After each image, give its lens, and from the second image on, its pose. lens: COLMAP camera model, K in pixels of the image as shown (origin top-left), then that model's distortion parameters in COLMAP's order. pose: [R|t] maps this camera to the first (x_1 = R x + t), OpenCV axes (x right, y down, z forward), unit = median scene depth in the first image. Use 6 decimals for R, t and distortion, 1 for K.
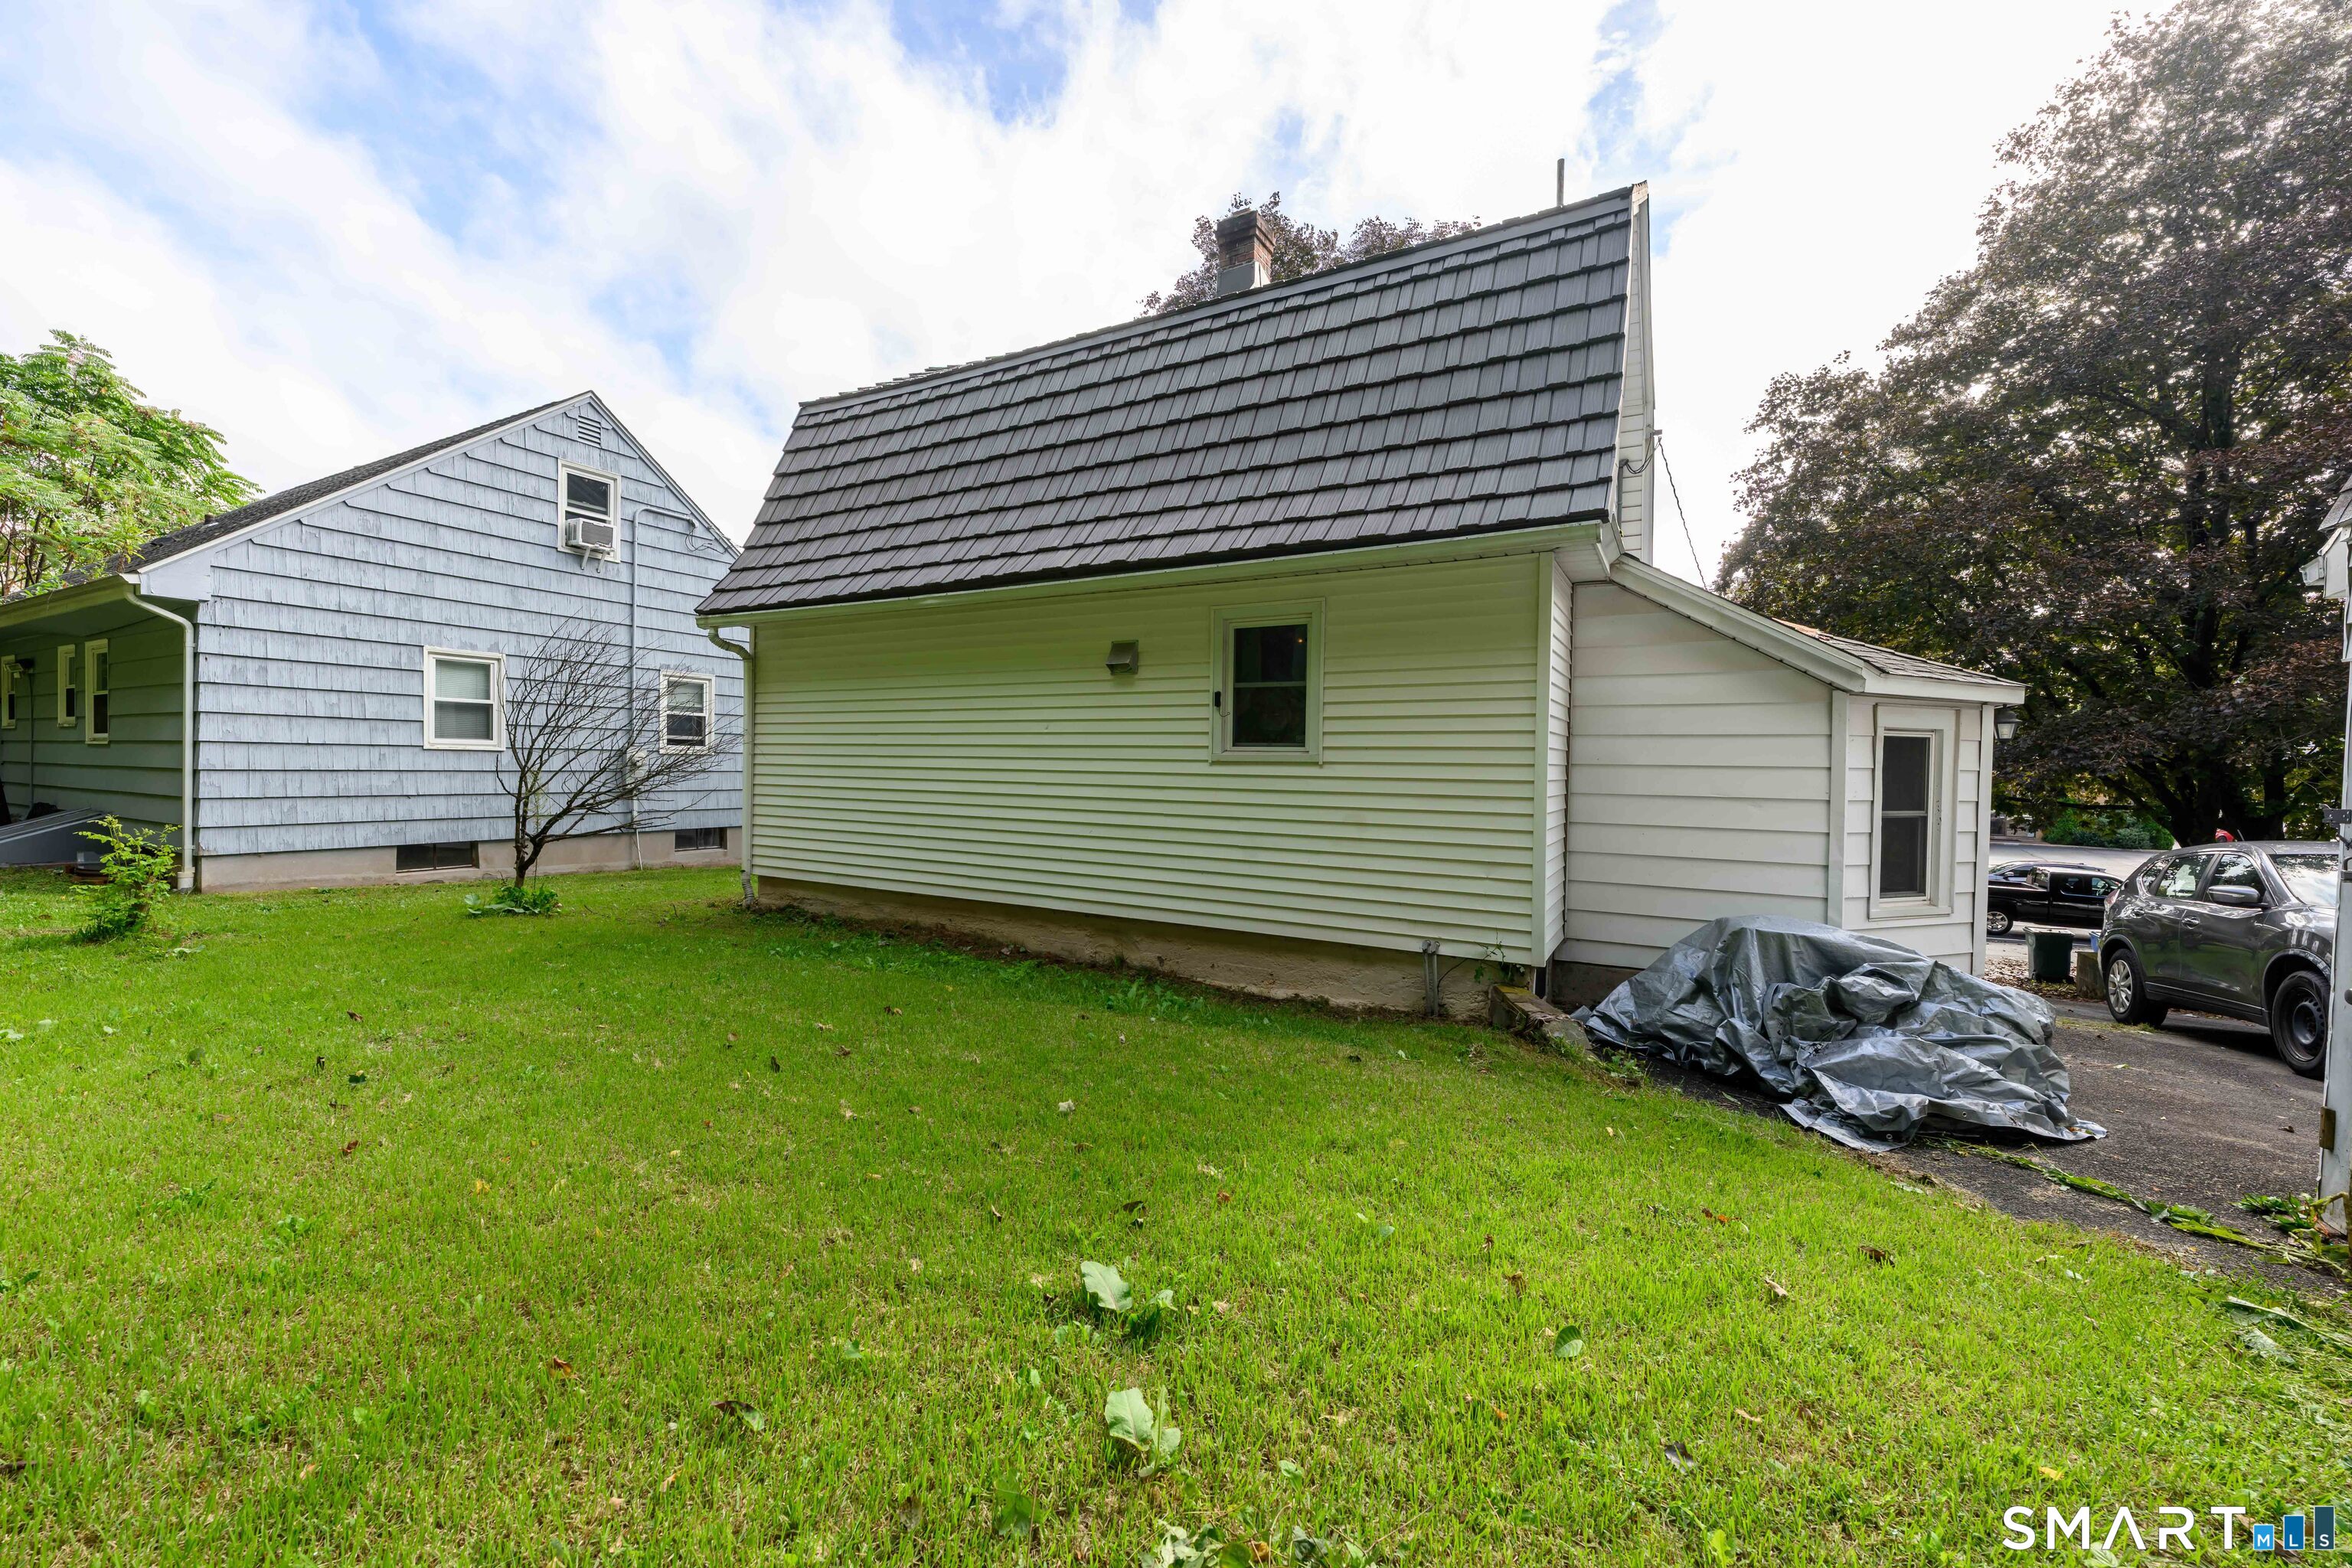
lens RADIAL K [[938.9, 0, 1169.8], [0, 938.9, 777.3], [0, 0, 1]] dist [0.029046, -0.000712]
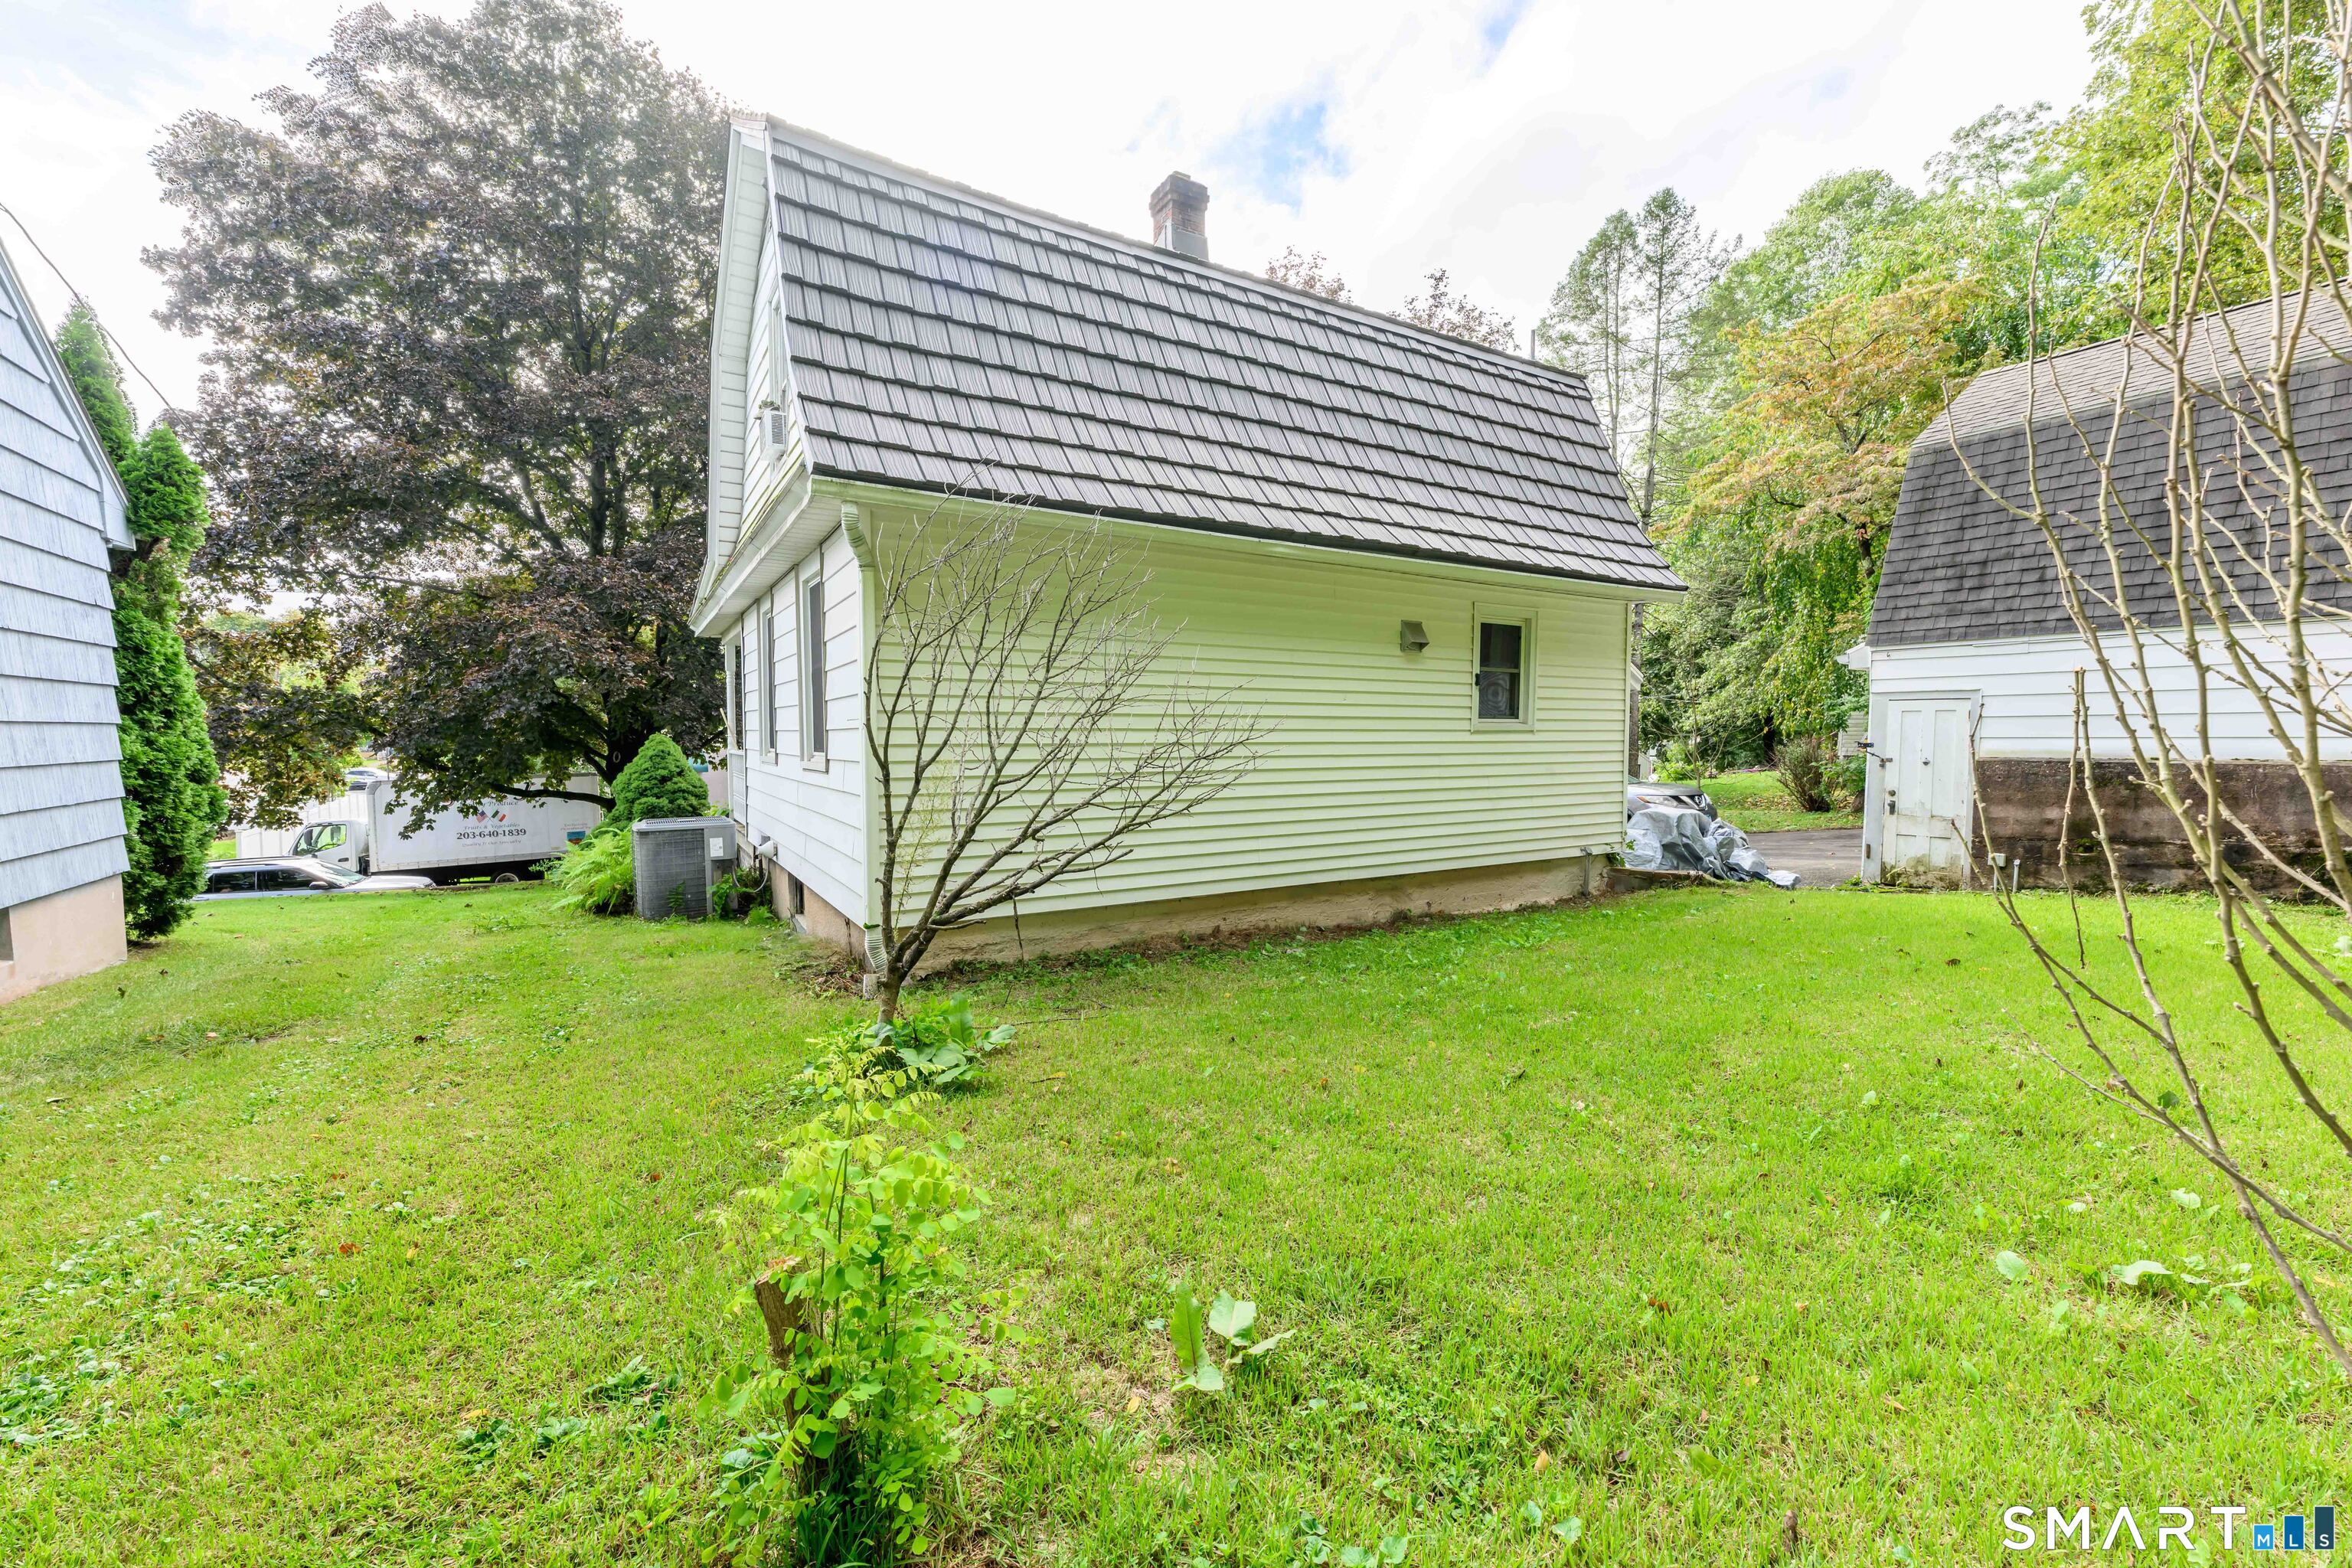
lens RADIAL K [[963.4, 0, 1179.5], [0, 963.4, 776.4], [0, 0, 1]] dist [-0.001230, -0.000402]
pose [[0.481584, -0.066144, 0.873900, -1.180356], [0.014880, 0.997621, 0.067308, -0.045795], [-0.876274, -0.019411, 0.481423, 0.705812]]
